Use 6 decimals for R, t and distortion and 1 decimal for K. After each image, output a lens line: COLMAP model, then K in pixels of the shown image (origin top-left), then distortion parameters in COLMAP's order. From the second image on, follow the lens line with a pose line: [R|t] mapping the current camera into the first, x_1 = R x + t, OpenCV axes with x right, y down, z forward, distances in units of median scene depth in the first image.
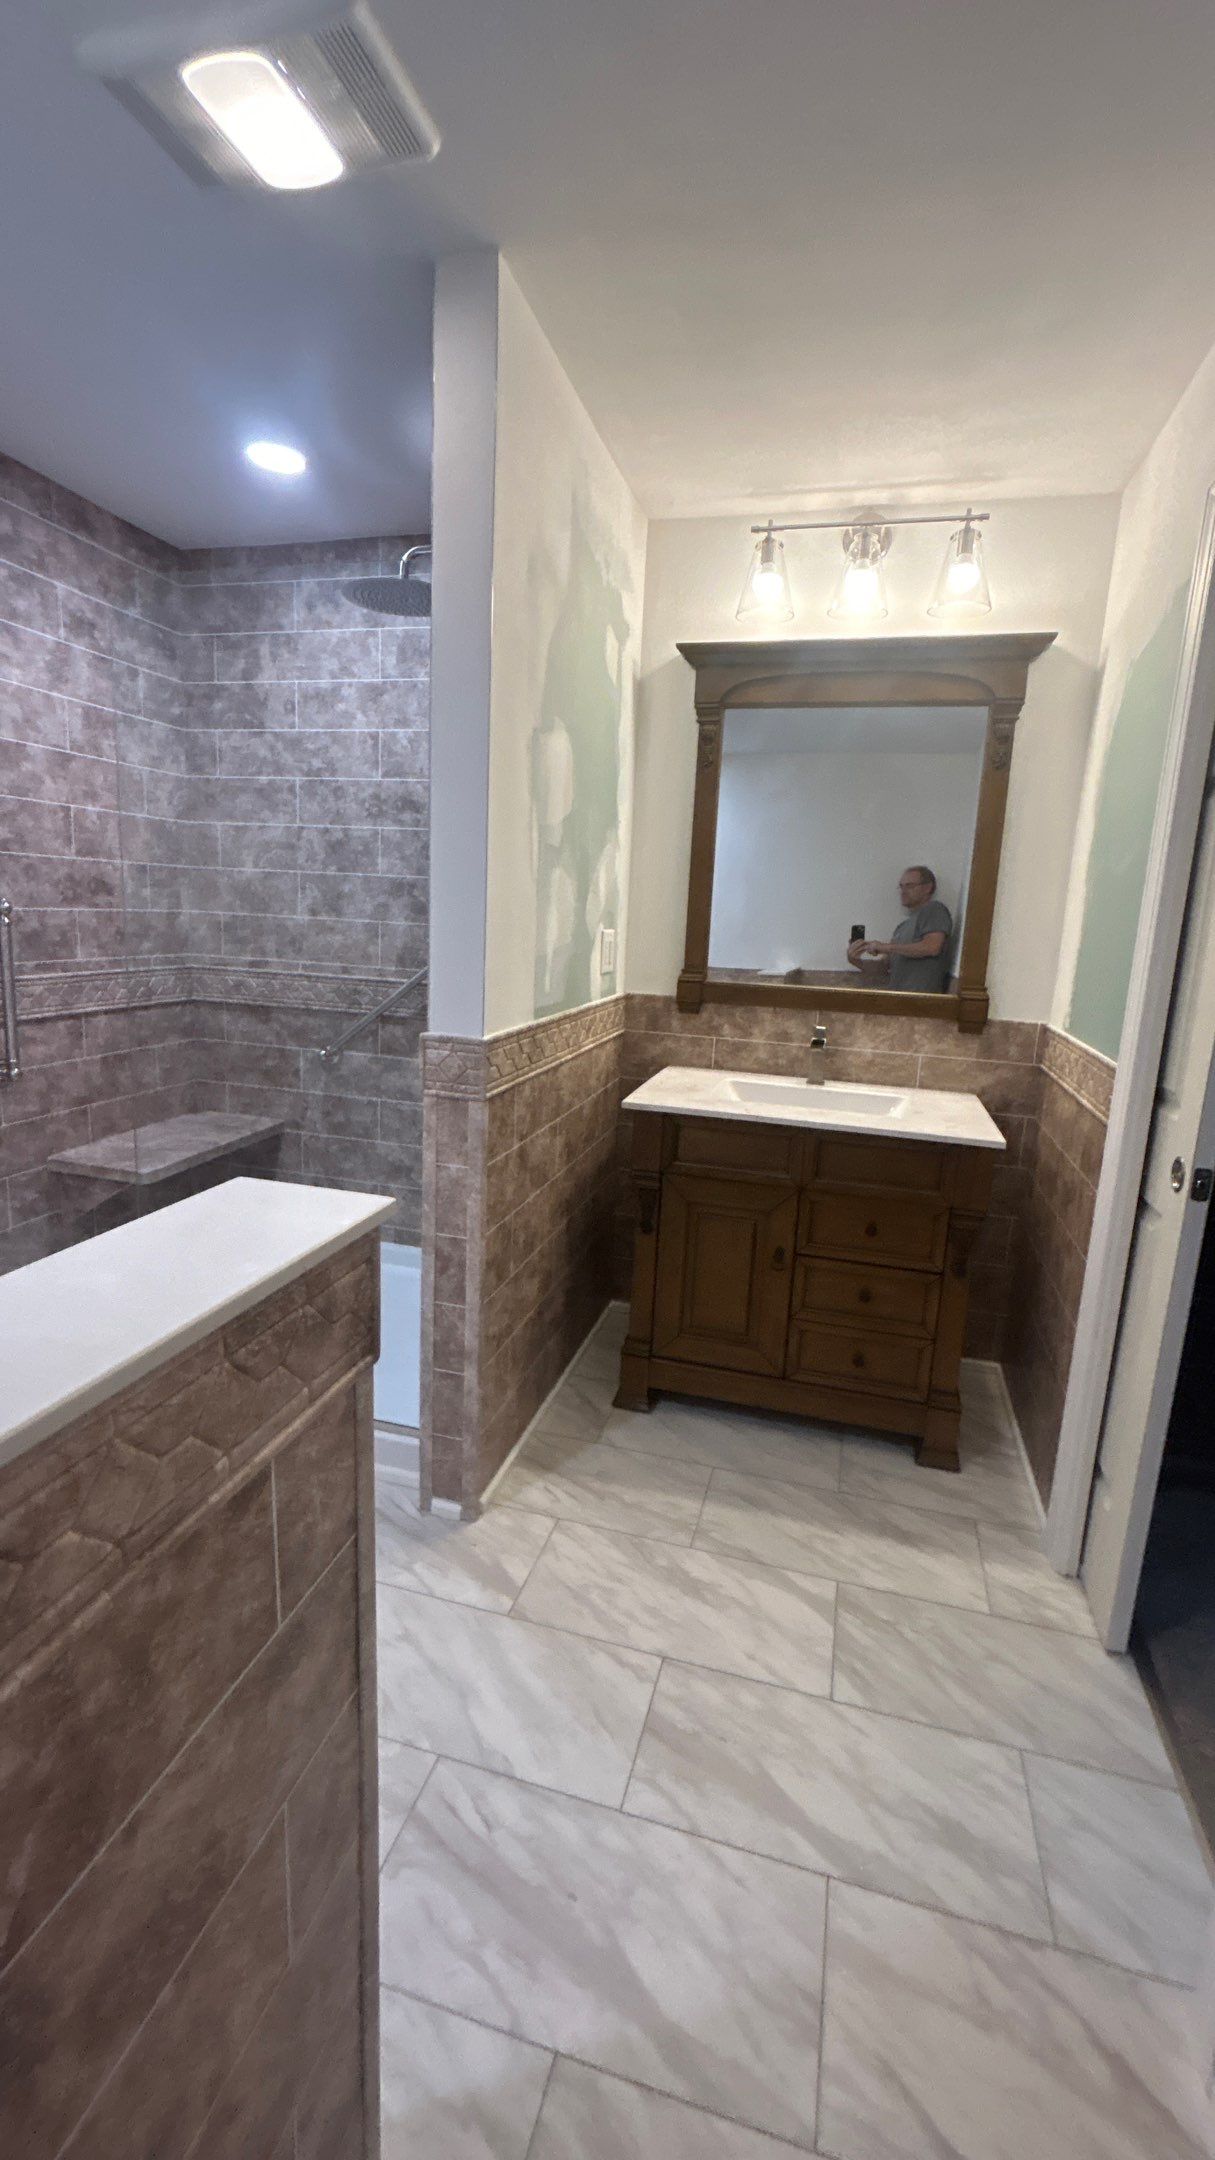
lens RADIAL K [[917.3, 0, 610.6], [0, 917.3, 1080.7], [0, 0, 1]] dist [-0.000197, -0.000848]
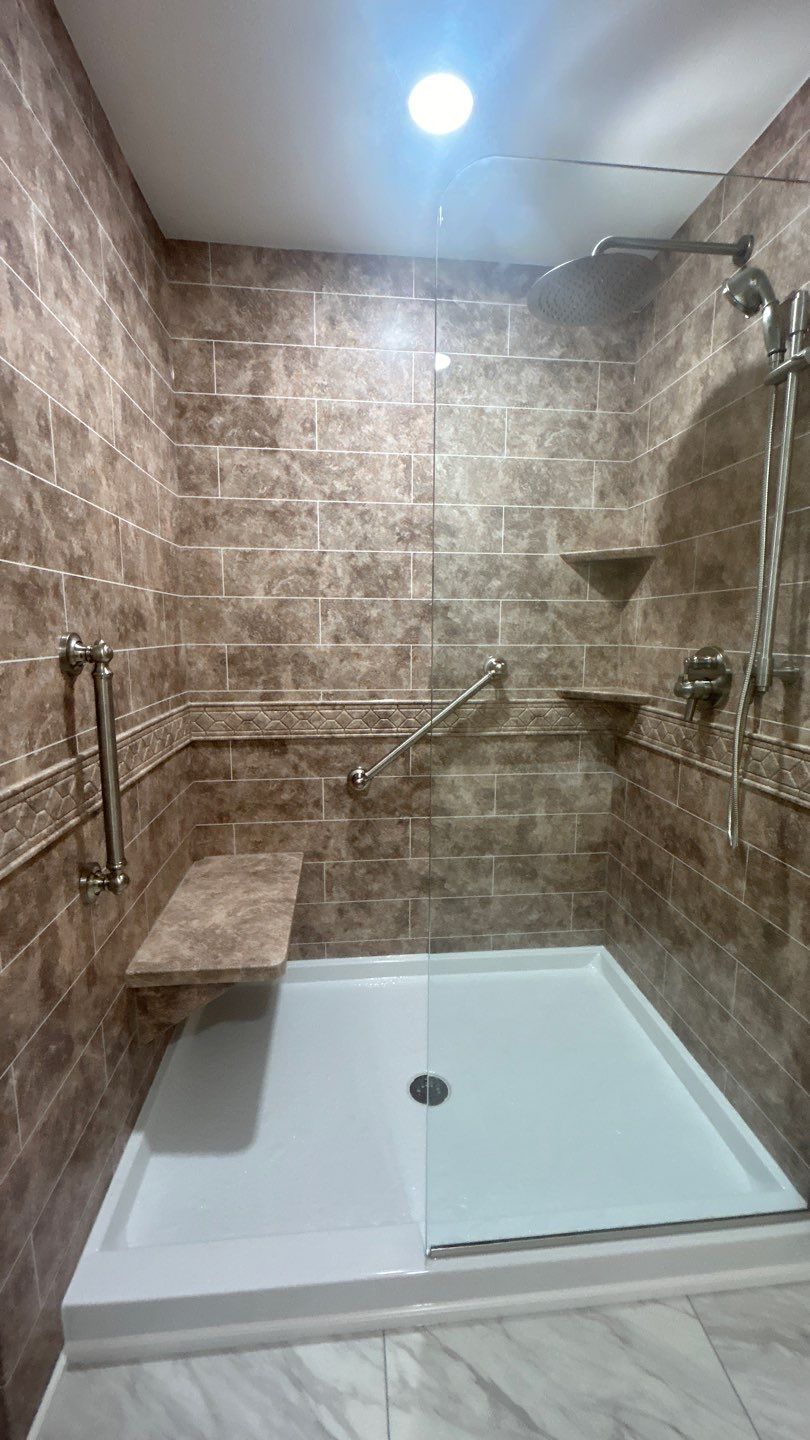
lens RADIAL K [[579.8, 0, 410.3], [0, 579.8, 720.3], [0, 0, 1]] dist [0.001564, 0.000122]
pose [[0.932219, -0.099186, 0.348038, -0.546440], [0.106759, 0.994282, -0.002598, -0.101004], [-0.345791, 0.039578, 0.937477, 0.457432]]
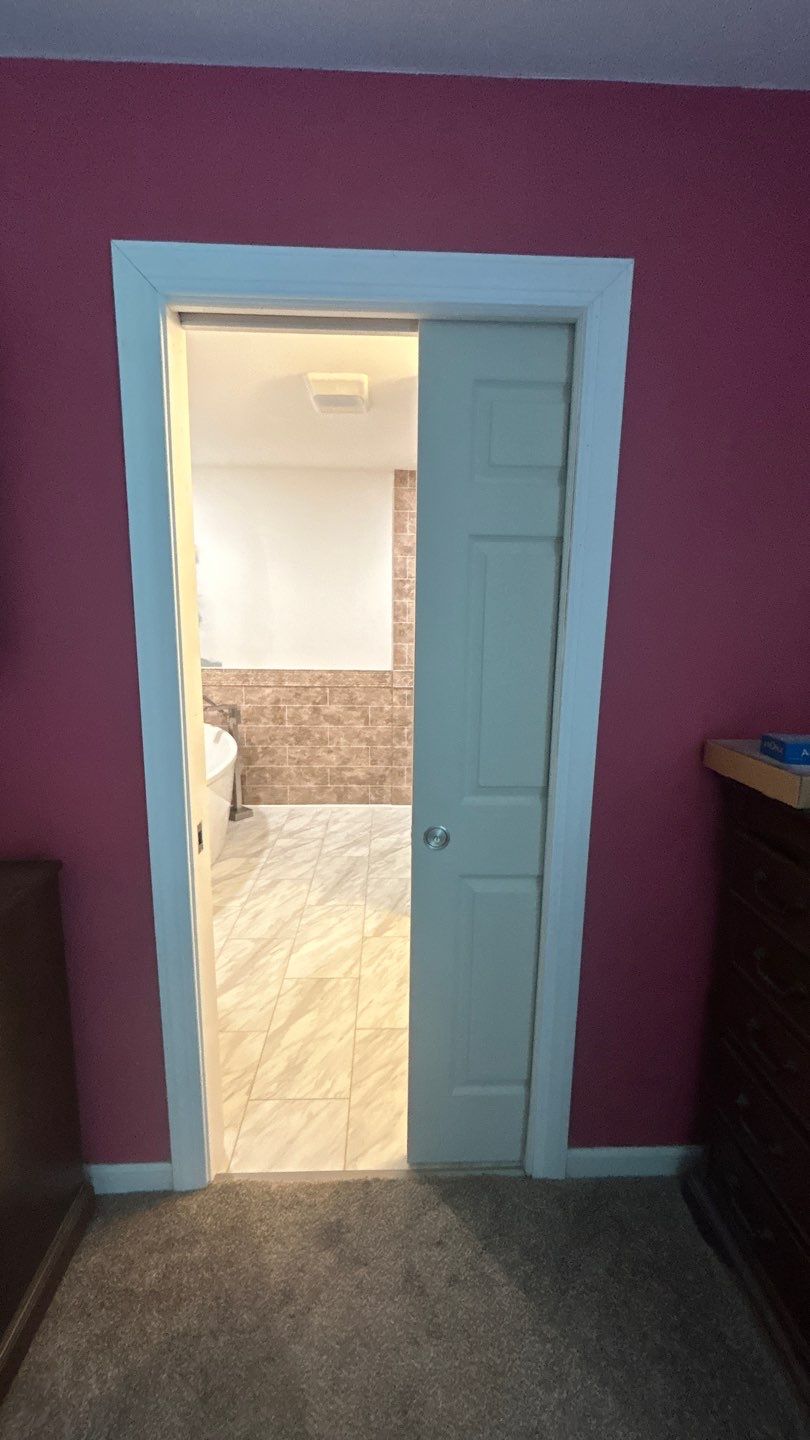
lens RADIAL K [[581.9, 0, 406.6], [0, 581.9, 721.8], [0, 0, 1]] dist [-0.000445, -0.000714]
pose [[0.298782, 0.122873, -0.946378, 0.825777], [-0.171828, 0.982396, 0.073301, -0.063652], [0.938725, 0.140713, 0.314636, 0.351840]]
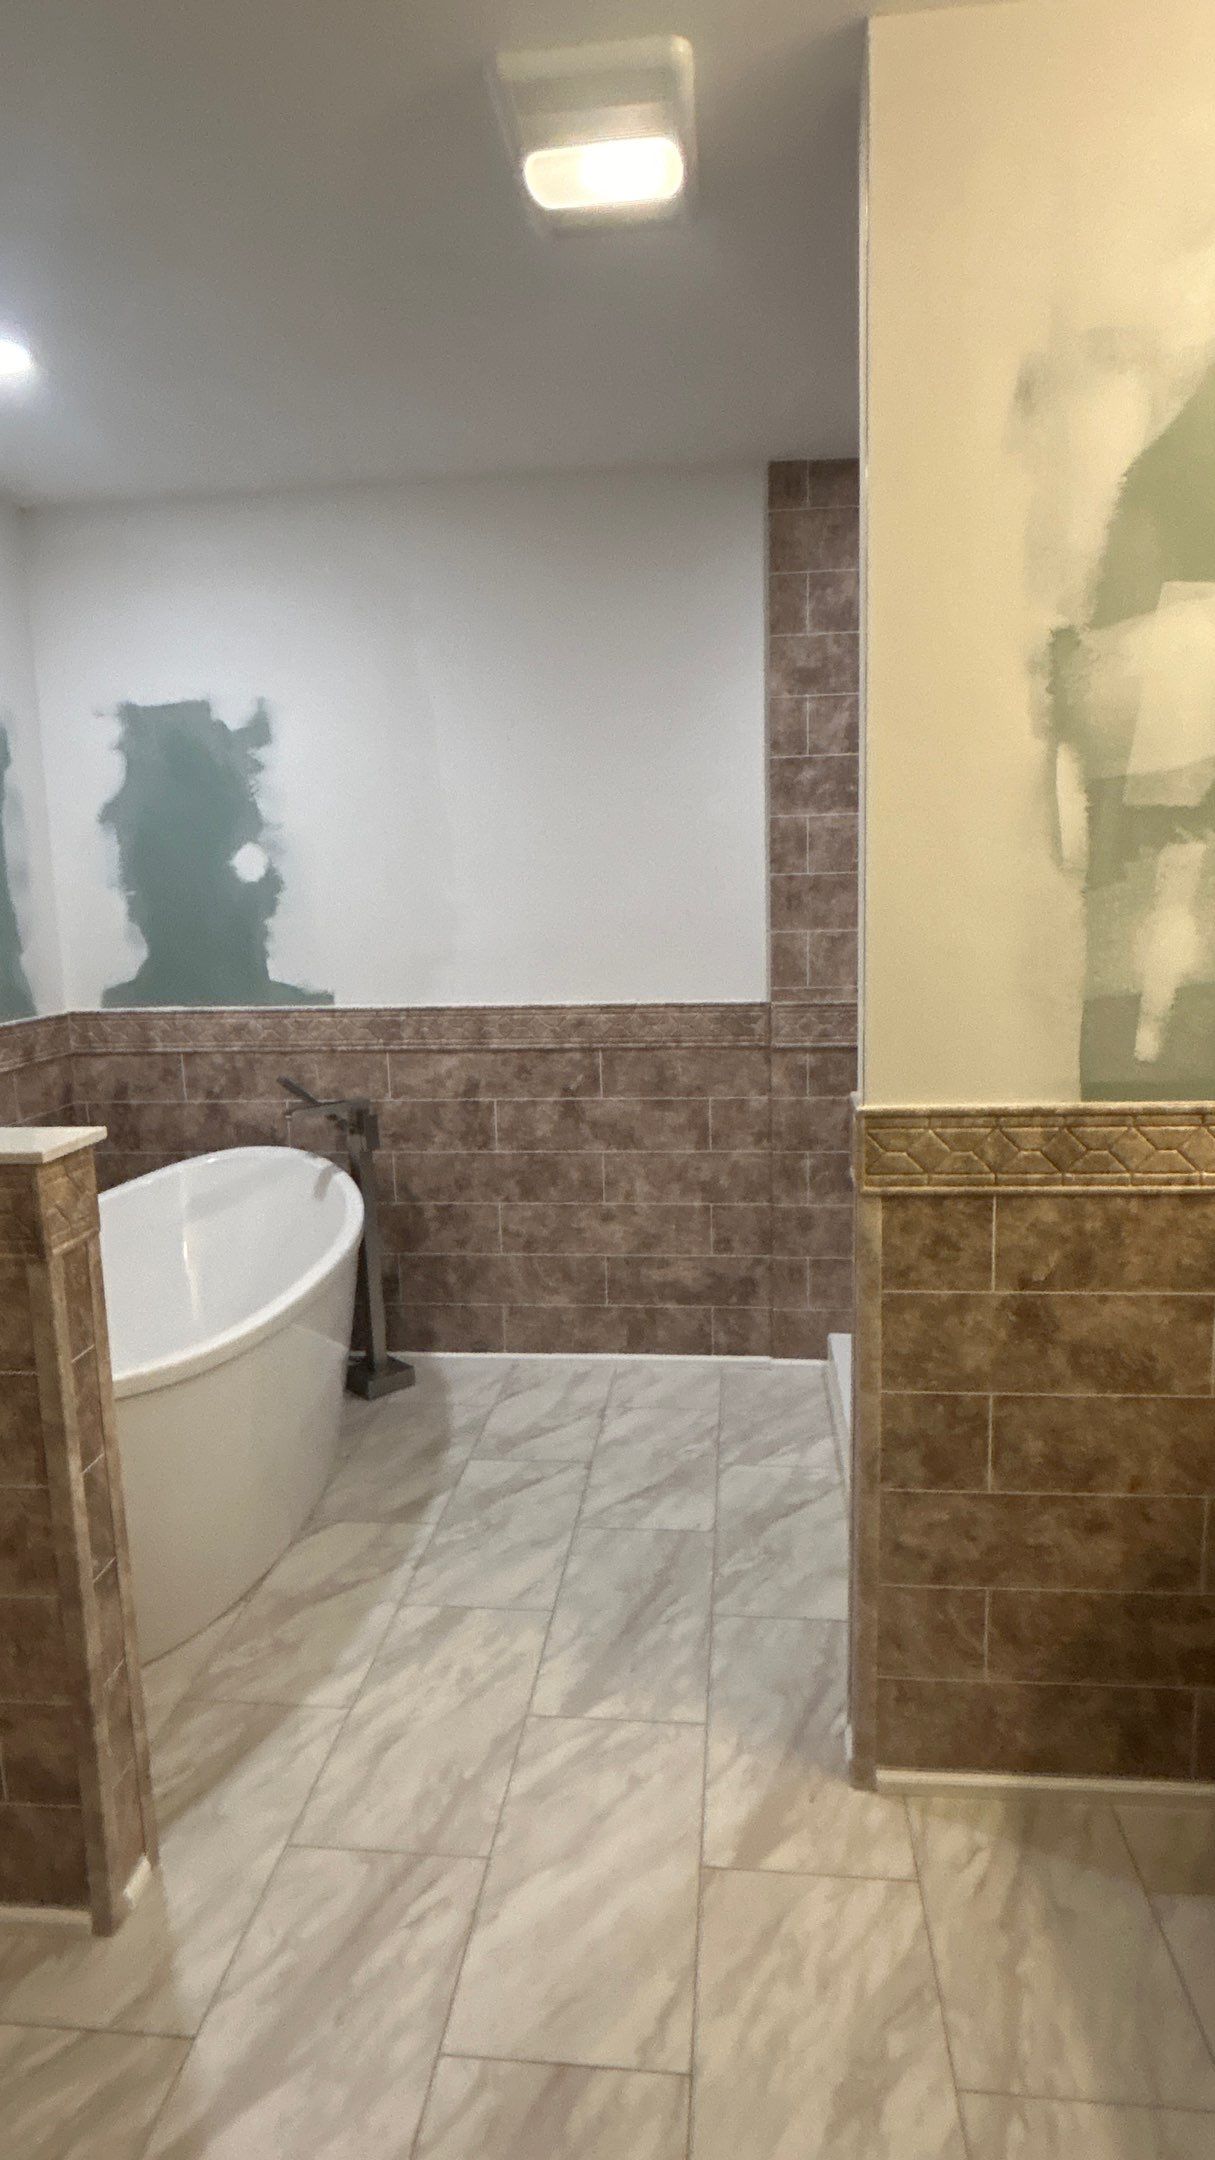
lens RADIAL K [[1200.4, 0, 610.5], [0, 1200.4, 1081.7], [0, 0, 1]] dist [-0.001356, -0.001563]
pose [[0.161574, 0.106772, -0.981068, 0.491606], [-0.147493, 0.985577, 0.082972, -0.075967], [0.975776, 0.131295, 0.174991, 0.429815]]
